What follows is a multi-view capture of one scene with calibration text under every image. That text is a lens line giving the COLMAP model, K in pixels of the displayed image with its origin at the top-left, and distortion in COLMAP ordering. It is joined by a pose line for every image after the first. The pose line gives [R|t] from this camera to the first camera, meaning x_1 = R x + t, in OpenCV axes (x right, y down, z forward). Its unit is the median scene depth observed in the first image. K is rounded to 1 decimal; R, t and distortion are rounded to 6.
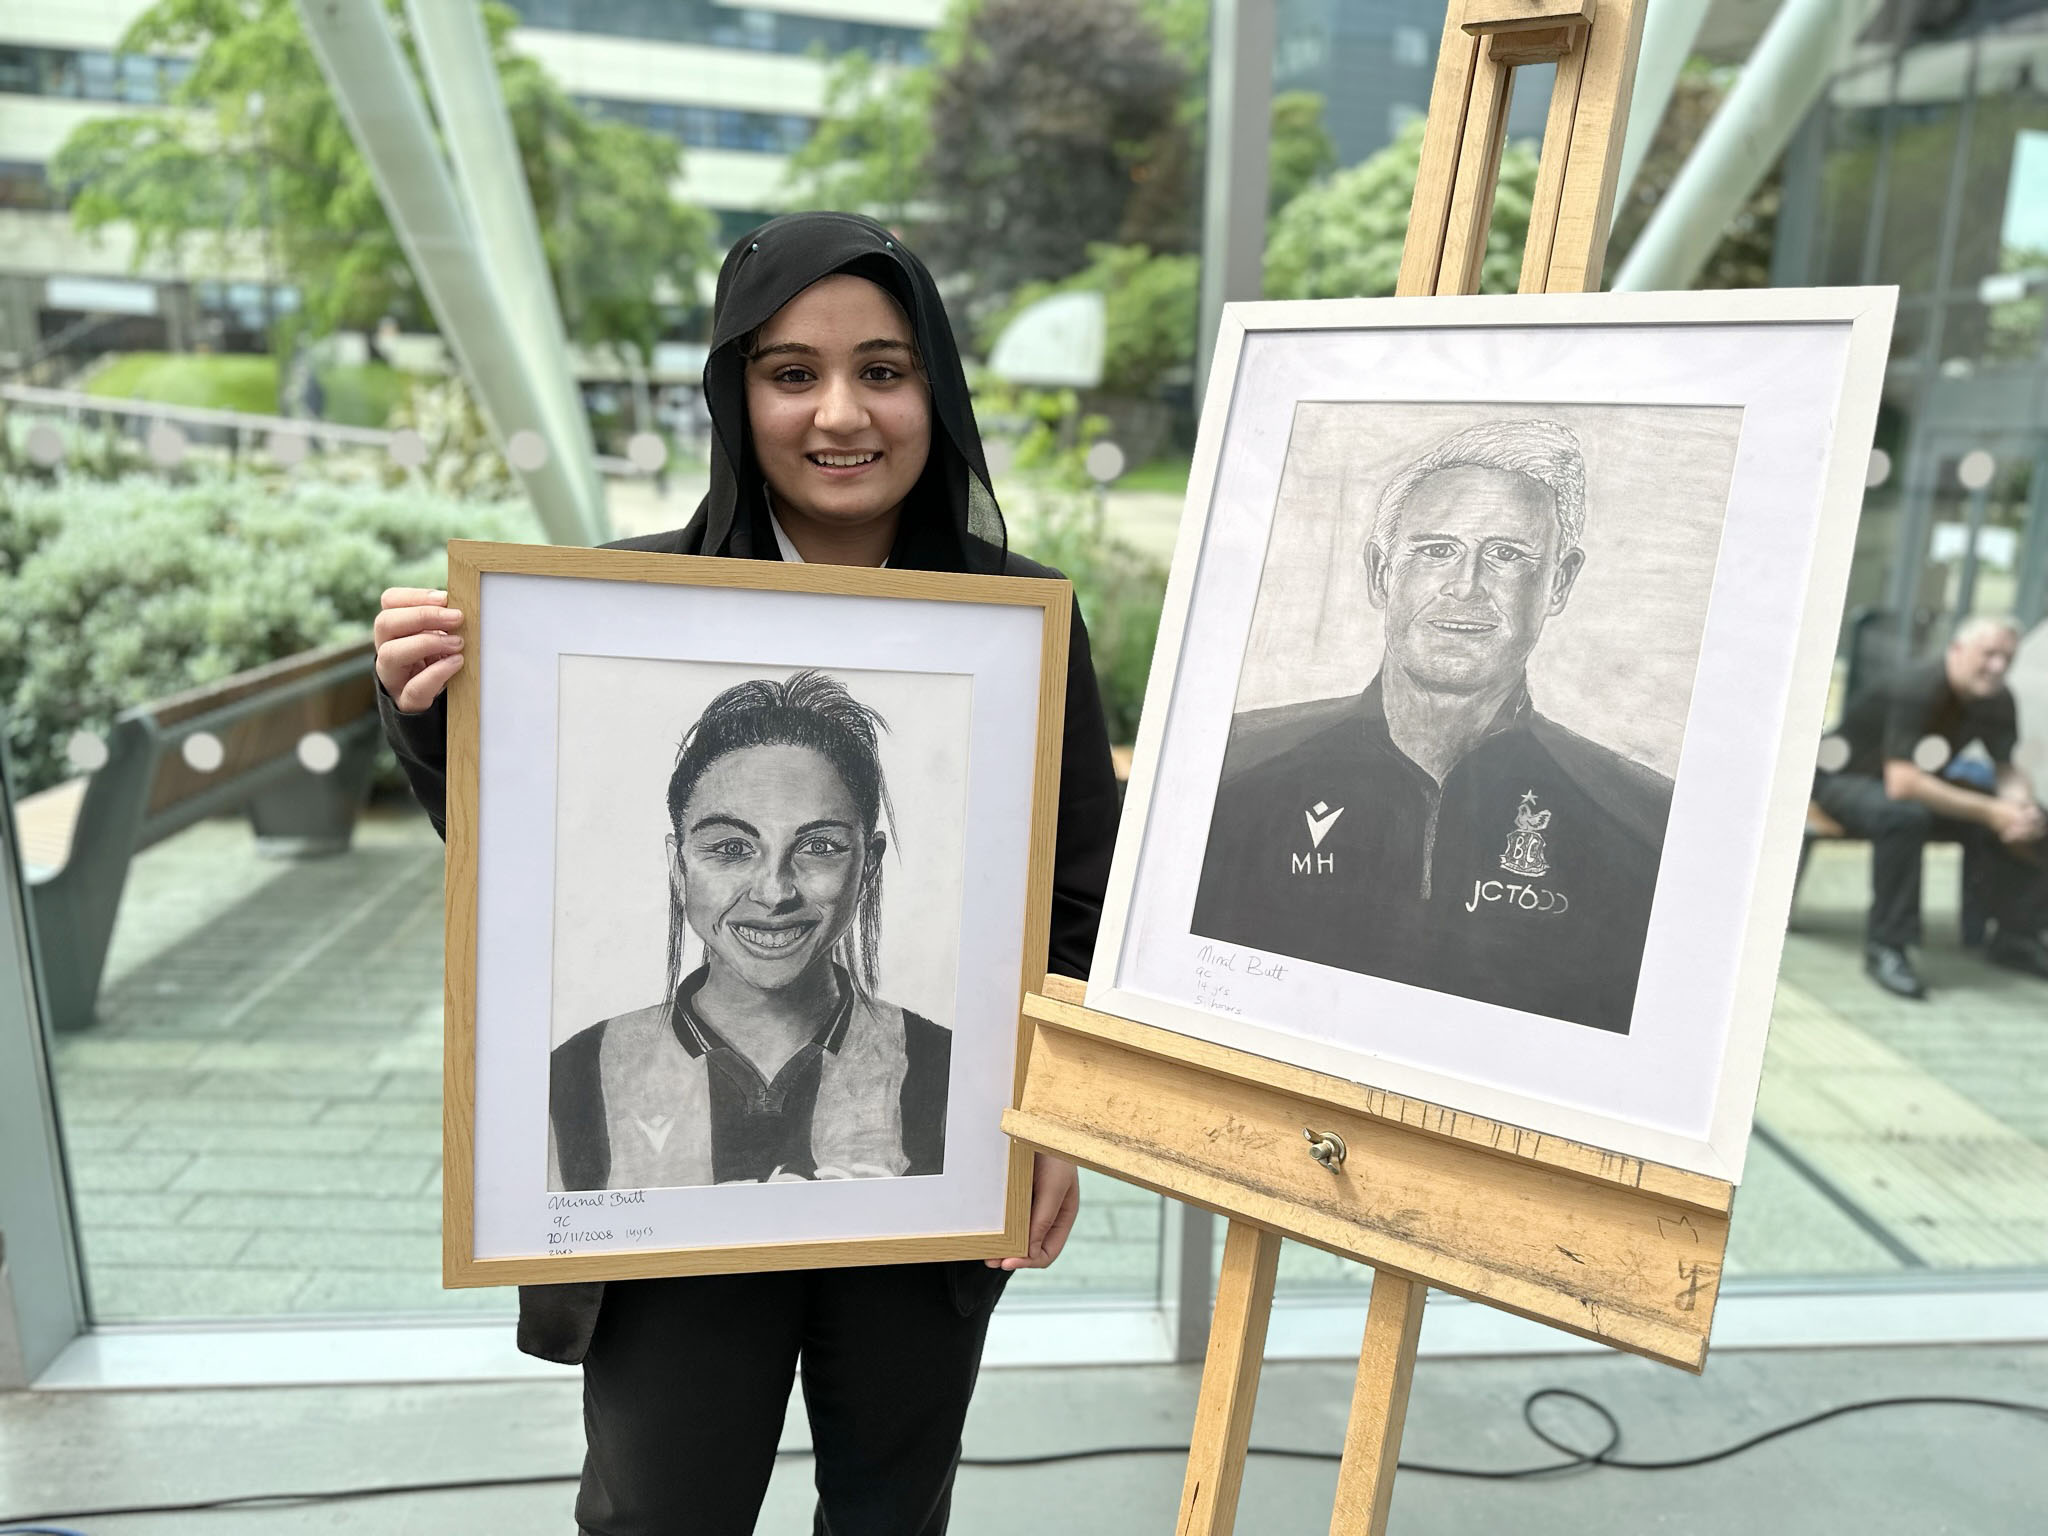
lens RADIAL K [[1406.7, 0, 1017.8], [0, 1406.7, 792.3], [0, 0, 1]] dist [-0.005666, -0.000445]
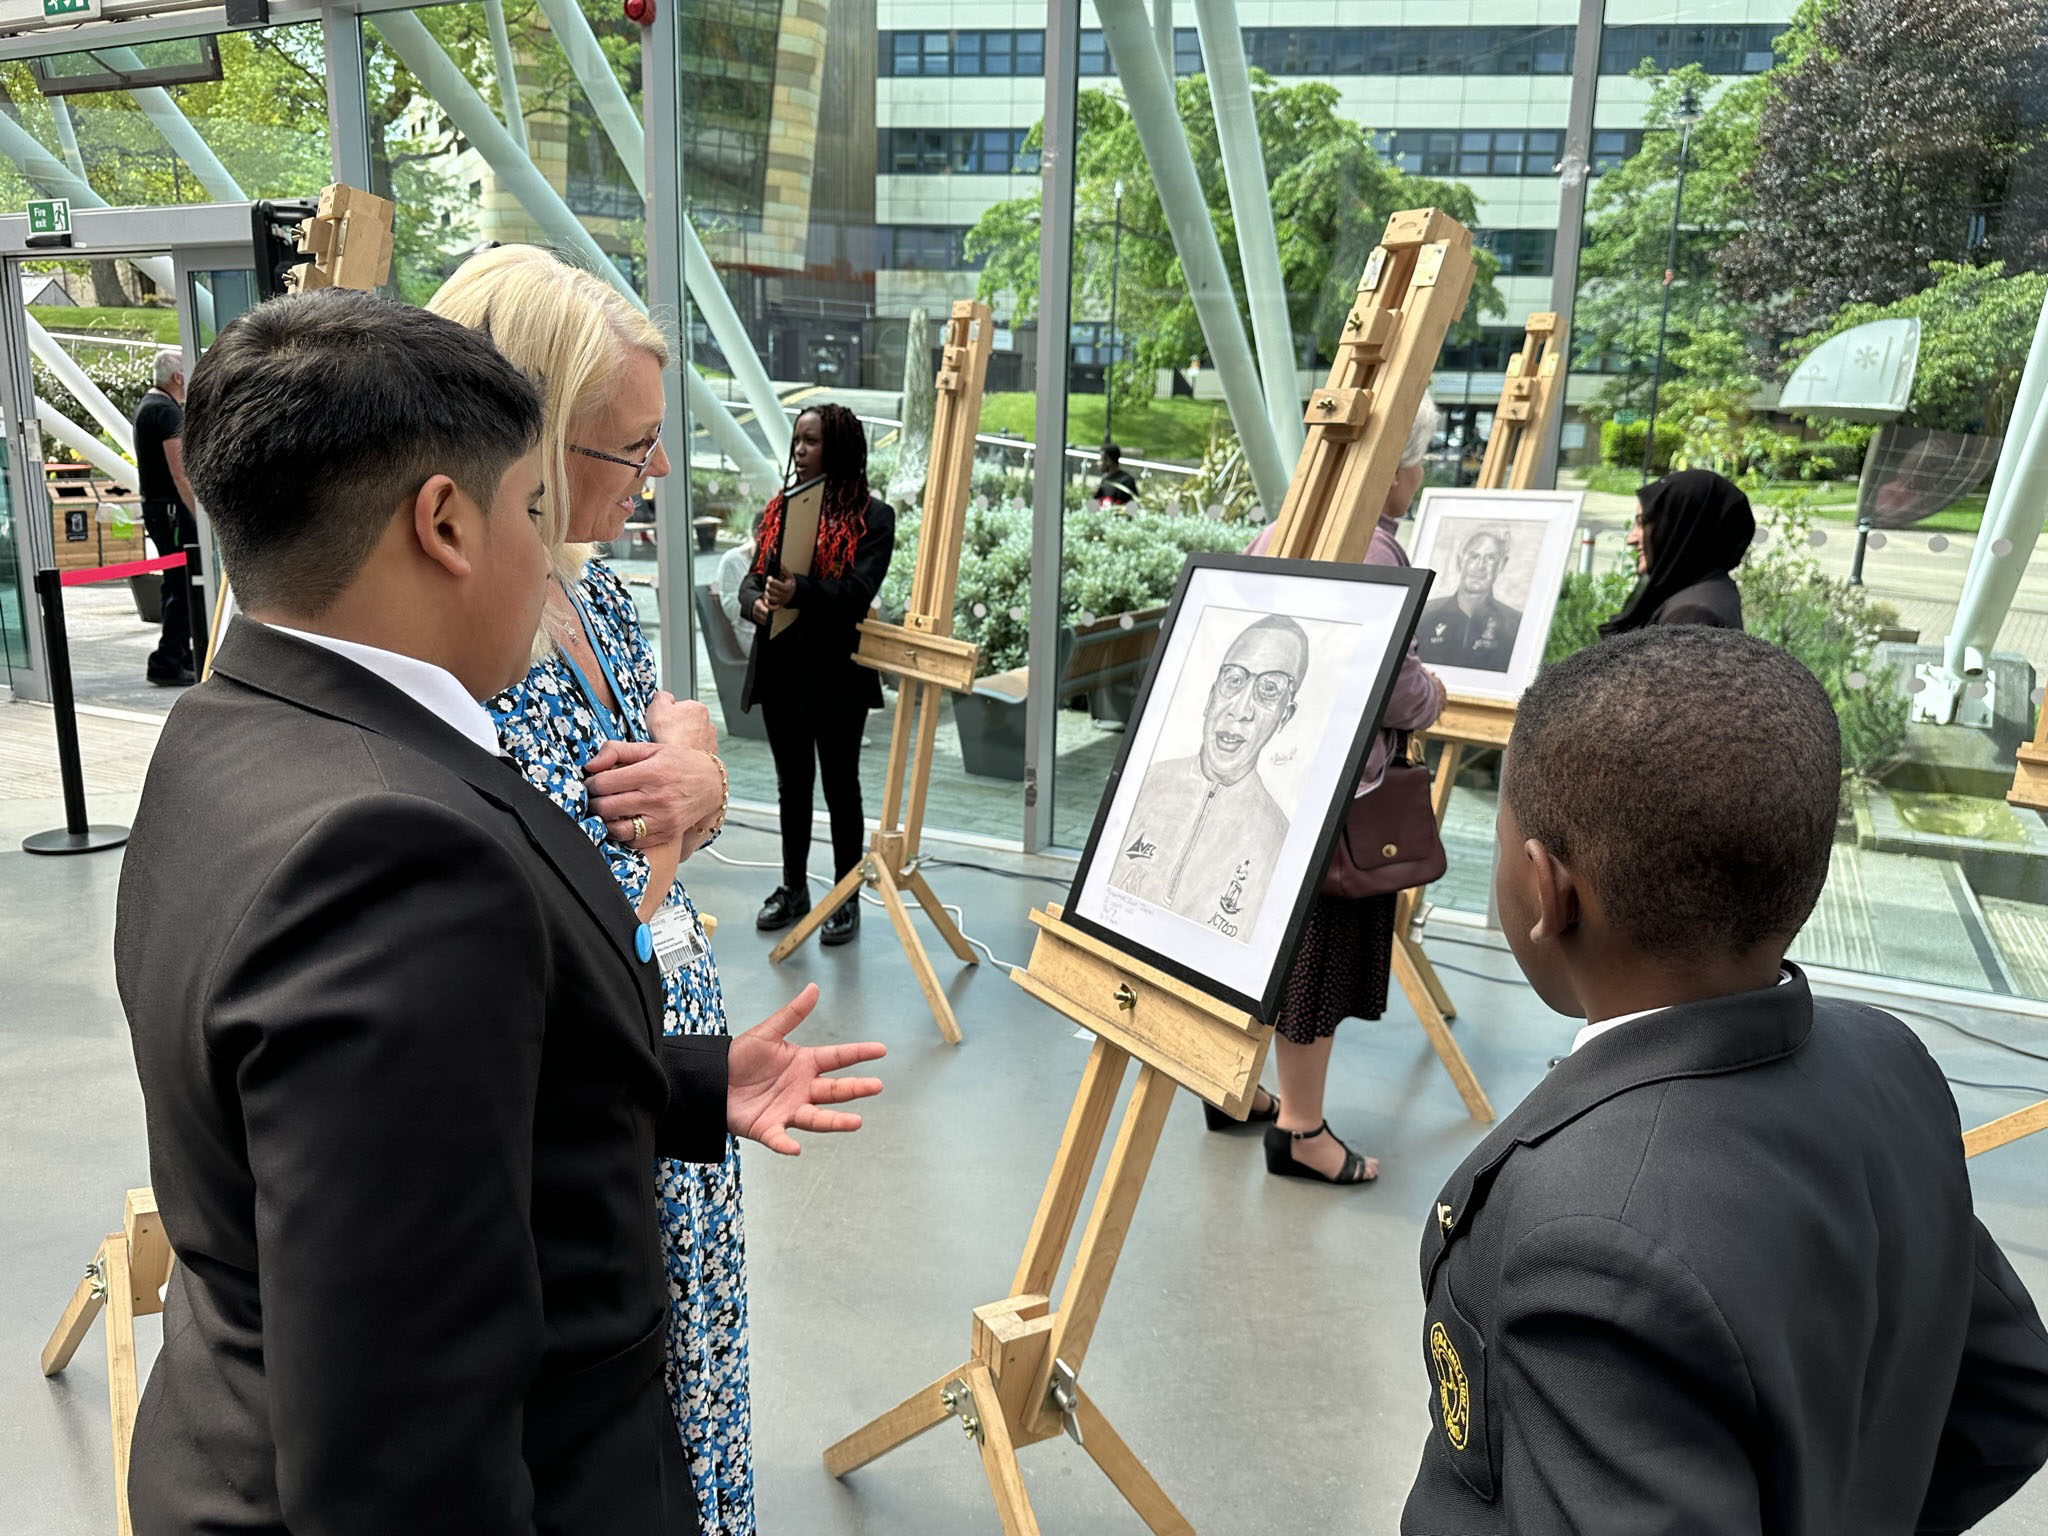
lens RADIAL K [[1484.2, 0, 1024.0], [0, 1484.2, 768.0], [0, 0, 1]] dist [0.137407, -0.302585]
pose [[0.873288, 0.114687, -0.473514, 0.218608], [-0.134245, 0.990919, -0.007580, 0.105682], [0.468344, 0.070186, 0.880754, -0.556612]]
